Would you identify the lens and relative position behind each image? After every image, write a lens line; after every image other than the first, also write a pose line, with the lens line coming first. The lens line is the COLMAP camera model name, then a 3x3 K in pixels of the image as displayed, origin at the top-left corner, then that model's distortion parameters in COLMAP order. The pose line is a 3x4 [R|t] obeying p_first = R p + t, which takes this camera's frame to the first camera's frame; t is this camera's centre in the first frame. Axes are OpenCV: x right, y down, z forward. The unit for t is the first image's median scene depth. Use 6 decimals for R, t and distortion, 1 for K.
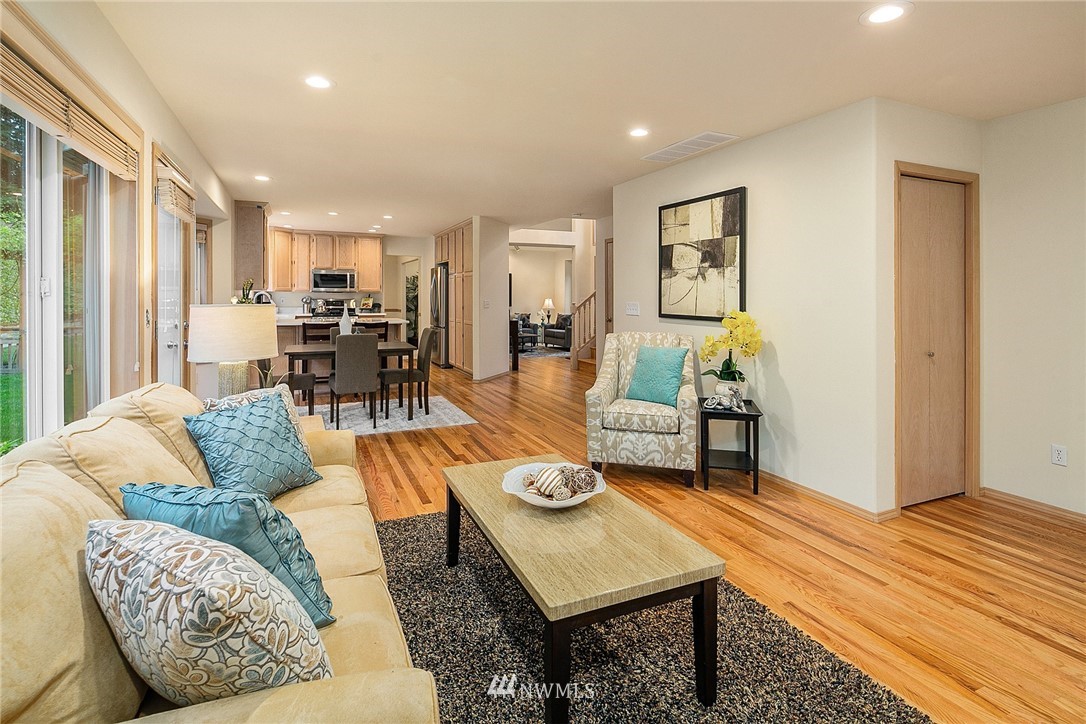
lens RADIAL K [[530.7, 0, 547.7], [0, 530.7, 300.5], [0, 0, 1]] dist [0.002316, -0.001203]
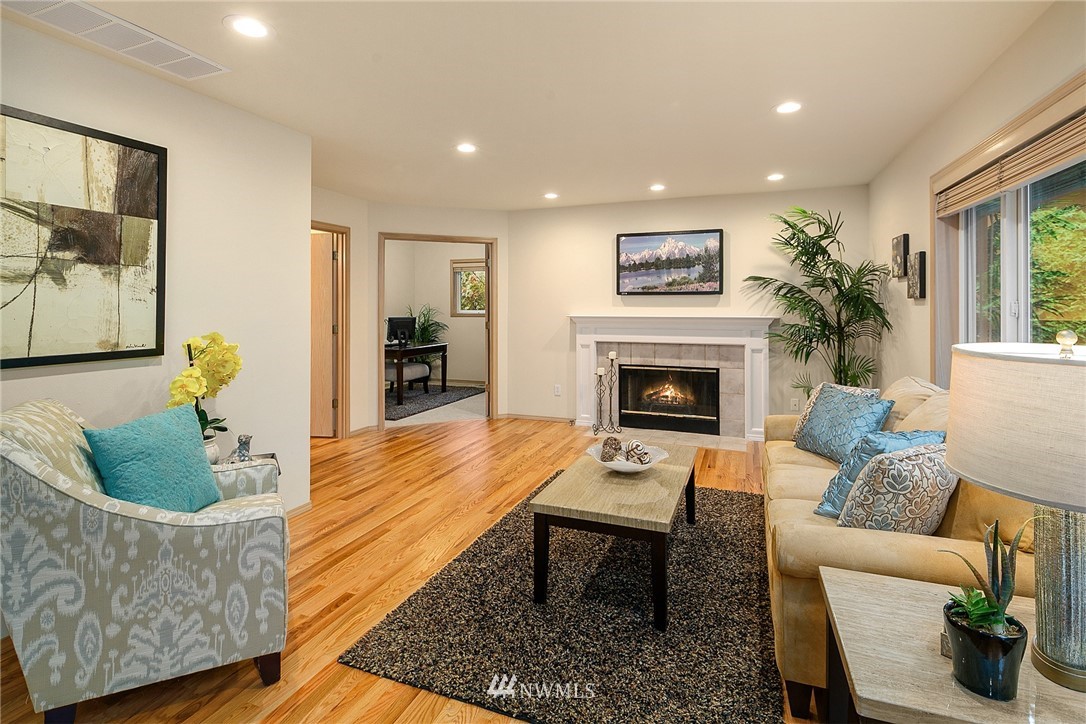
lens RADIAL K [[530.7, 0, 533.3], [0, 530.7, 303.0], [0, 0, 1]] dist [0.002316, -0.001203]
pose [[-0.679808, -0.001012, 0.733390, -0.283467], [0.005401, 0.999965, 0.006386, -0.015493], [-0.733371, 0.008302, -0.679778, 0.735154]]
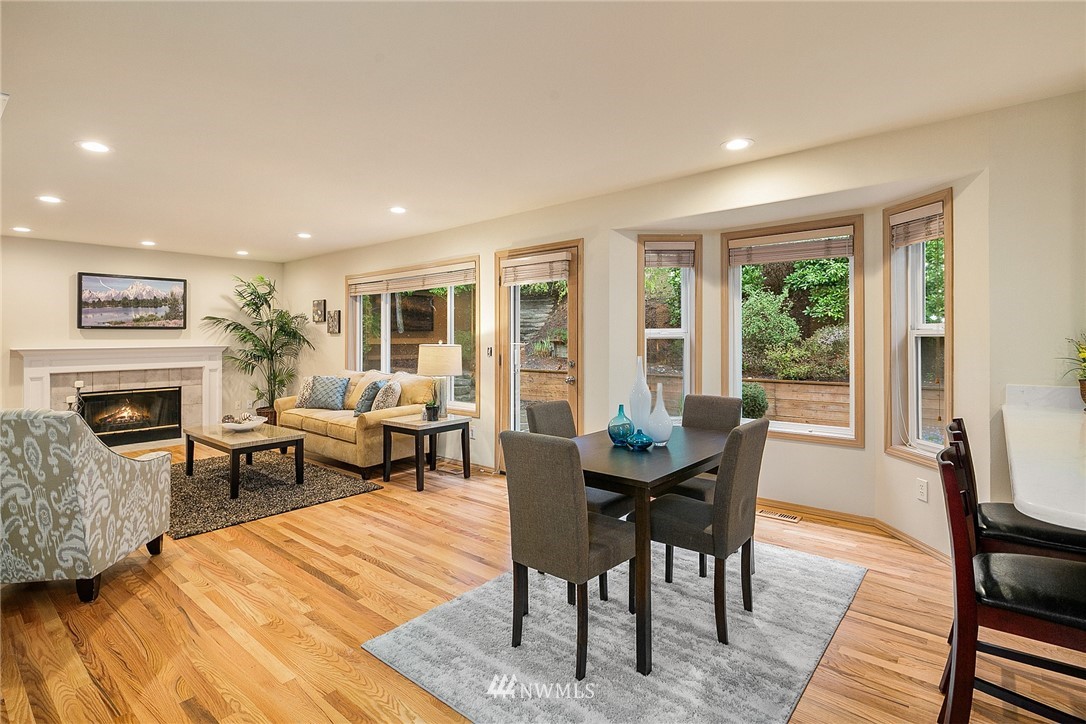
lens RADIAL K [[530.7, 0, 550.1], [0, 530.7, 334.2], [0, 0, 1]] dist [0.002316, -0.001203]
pose [[-0.907841, 0.000765, -0.419314, -0.082179], [-0.000313, 0.999997, 0.002503, -0.014867], [0.419314, 0.002404, -0.907838, 1.298972]]
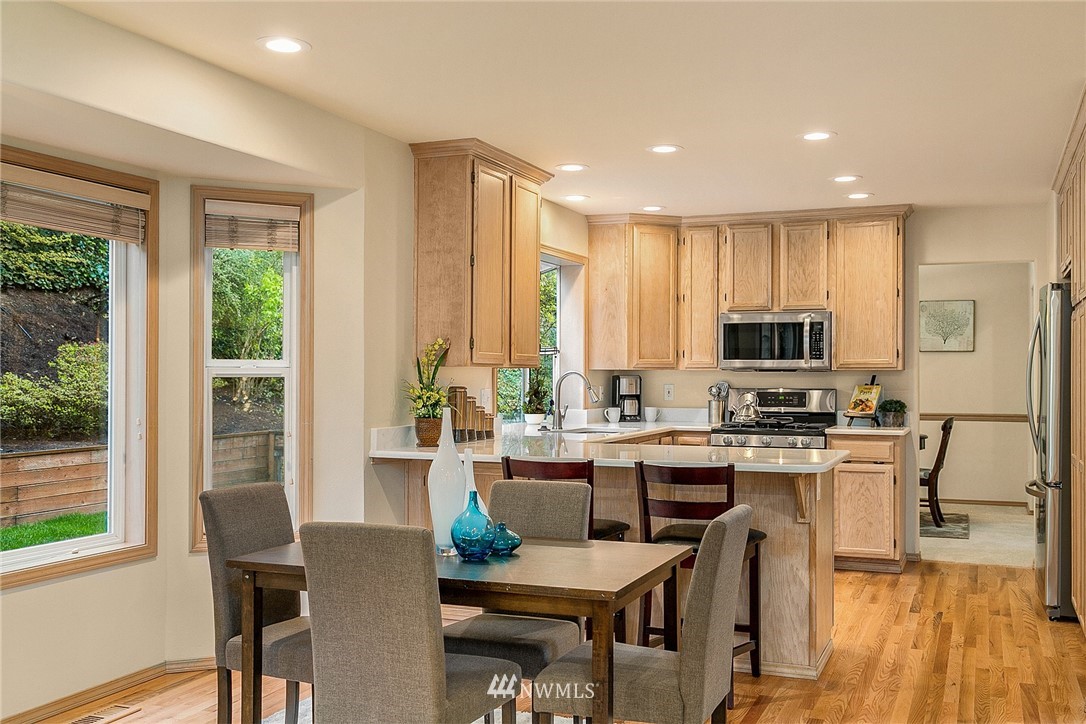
lens RADIAL K [[1070.0, 0, 544.0], [0, 1070.0, 369.5], [0, 0, 1]] dist [0.017250, 0.000000]
pose [[0.678222, -0.007141, -0.734822, 0.087753], [-0.005985, 0.999866, -0.015240, -0.005978], [0.734833, 0.014734, 0.678088, 0.579401]]
